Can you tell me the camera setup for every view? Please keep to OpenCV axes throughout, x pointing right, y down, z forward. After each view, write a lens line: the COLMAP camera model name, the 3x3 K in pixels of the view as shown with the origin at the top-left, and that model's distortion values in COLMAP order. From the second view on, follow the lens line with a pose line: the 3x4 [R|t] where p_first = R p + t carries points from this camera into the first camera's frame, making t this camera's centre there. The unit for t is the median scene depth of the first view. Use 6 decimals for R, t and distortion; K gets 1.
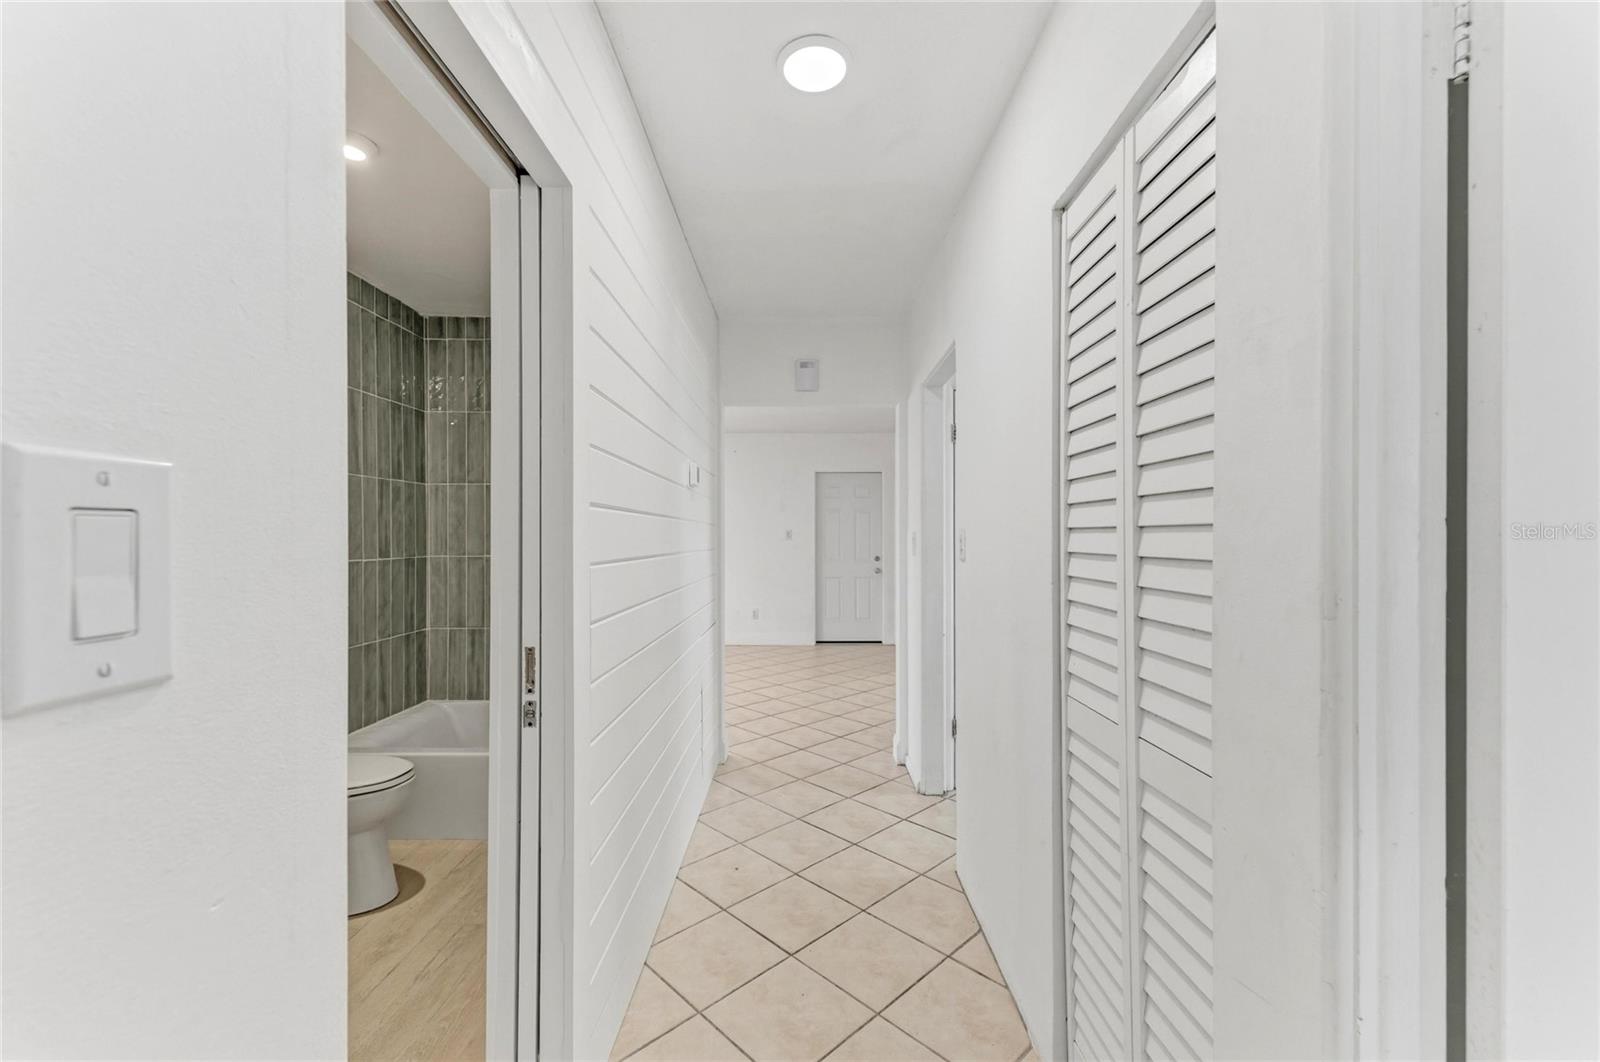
lens RADIAL K [[628.9, 0, 803.6], [0, 628.9, 539.6], [0, 0, 1]] dist [0.000385, -0.000078]
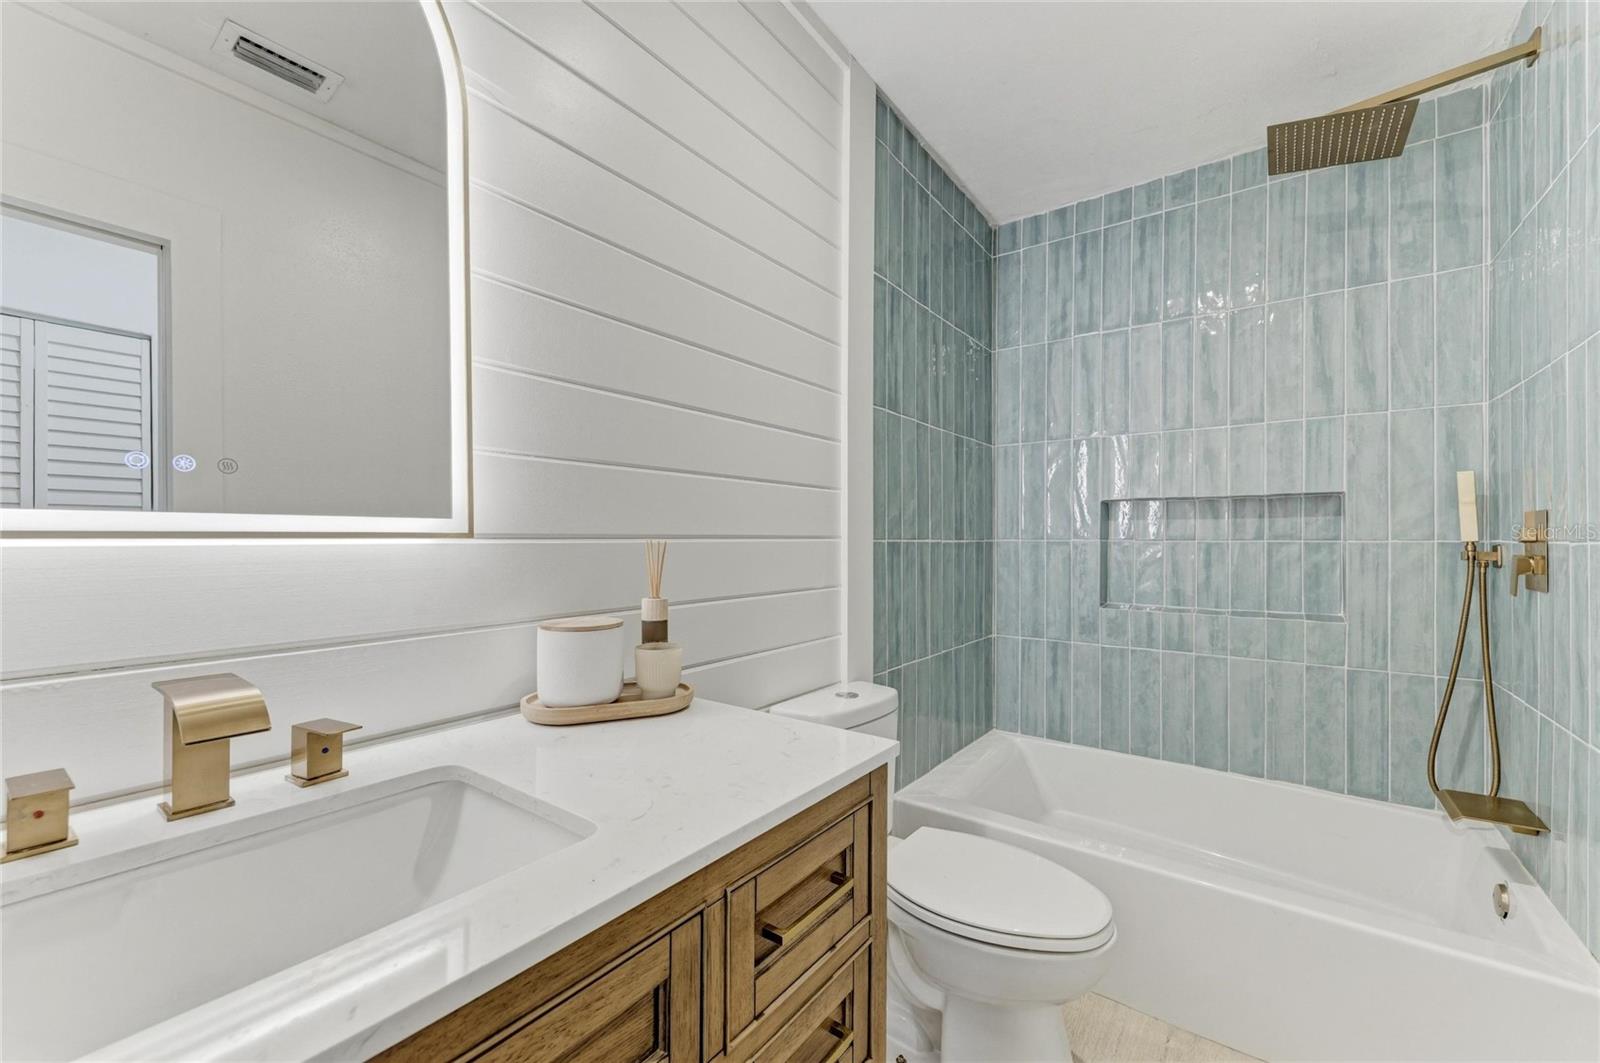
lens RADIAL K [[628.9, 0, 800.9], [0, 628.9, 539.6], [0, 0, 1]] dist [0.000385, -0.000078]
pose [[0.791704, -0.003127, -0.610896, -0.318430], [-0.005282, 0.999914, -0.011964, 0.035884], [0.610882, 0.012699, 0.791620, 0.252248]]
